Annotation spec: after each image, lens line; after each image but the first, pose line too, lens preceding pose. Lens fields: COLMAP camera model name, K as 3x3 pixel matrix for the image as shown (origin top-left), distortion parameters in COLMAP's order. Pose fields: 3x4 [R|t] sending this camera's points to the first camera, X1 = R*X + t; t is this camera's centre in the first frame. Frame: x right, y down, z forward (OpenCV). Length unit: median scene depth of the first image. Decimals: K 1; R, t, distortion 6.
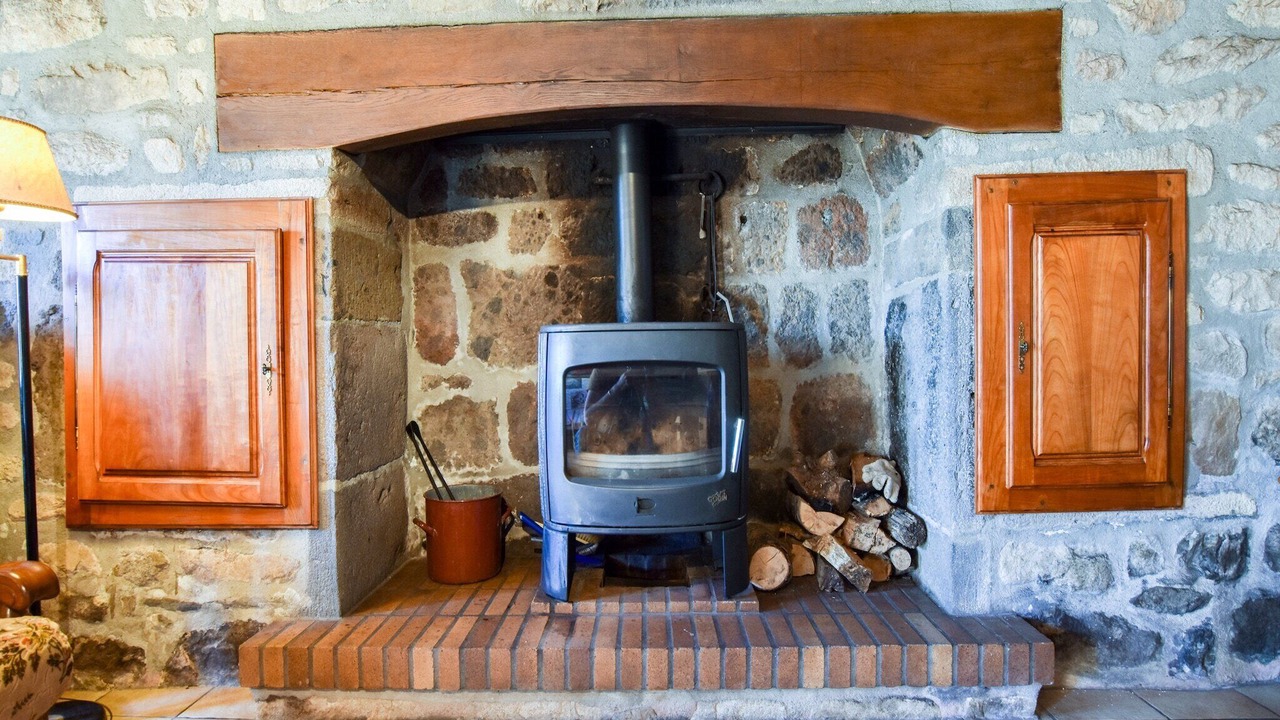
lens RADIAL K [[652.8, 0, 640.0], [0, 652.8, 360.0], [0, 0, 1]] dist [-0.026064, 0.001575]
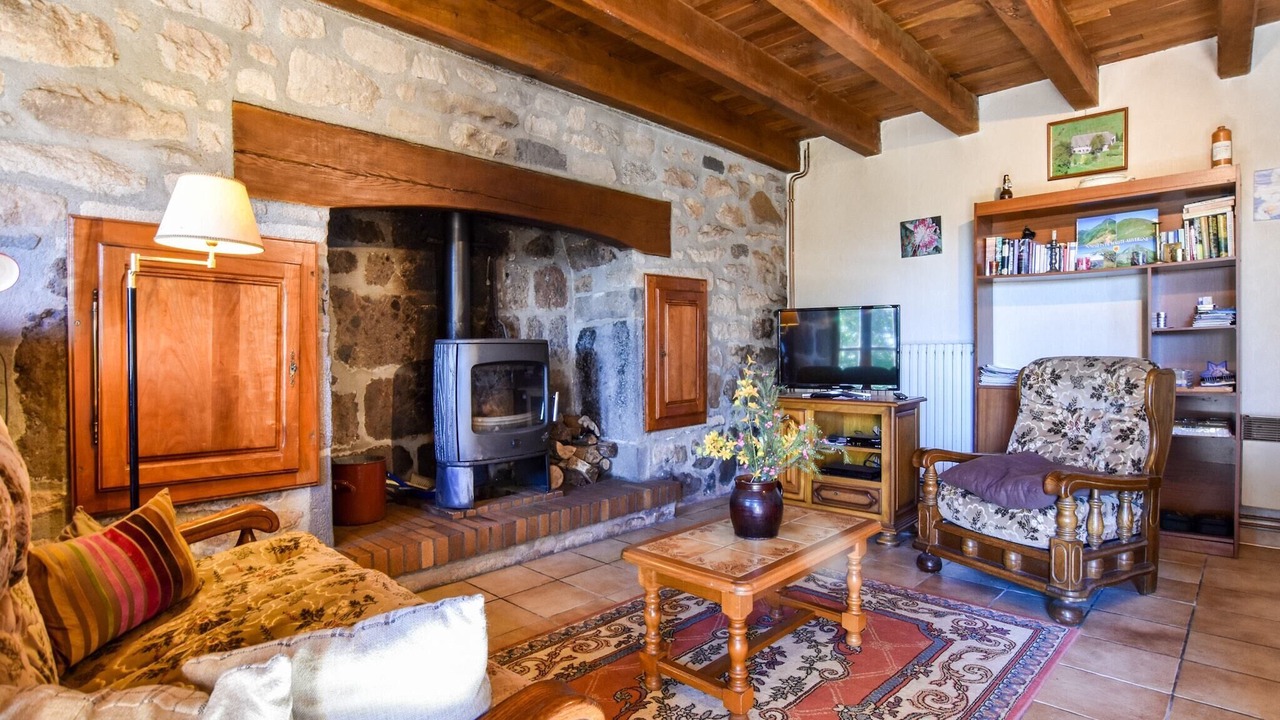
lens RADIAL K [[652.8, 0, 640.0], [0, 652.8, 360.0], [0, 0, 1]] dist [-0.026064, 0.001575]
pose [[0.671670, -0.001548, 0.740849, -1.054220], [0.015392, 0.999811, -0.011866, 0.024839], [-0.740691, 0.019373, 0.671567, -0.418916]]
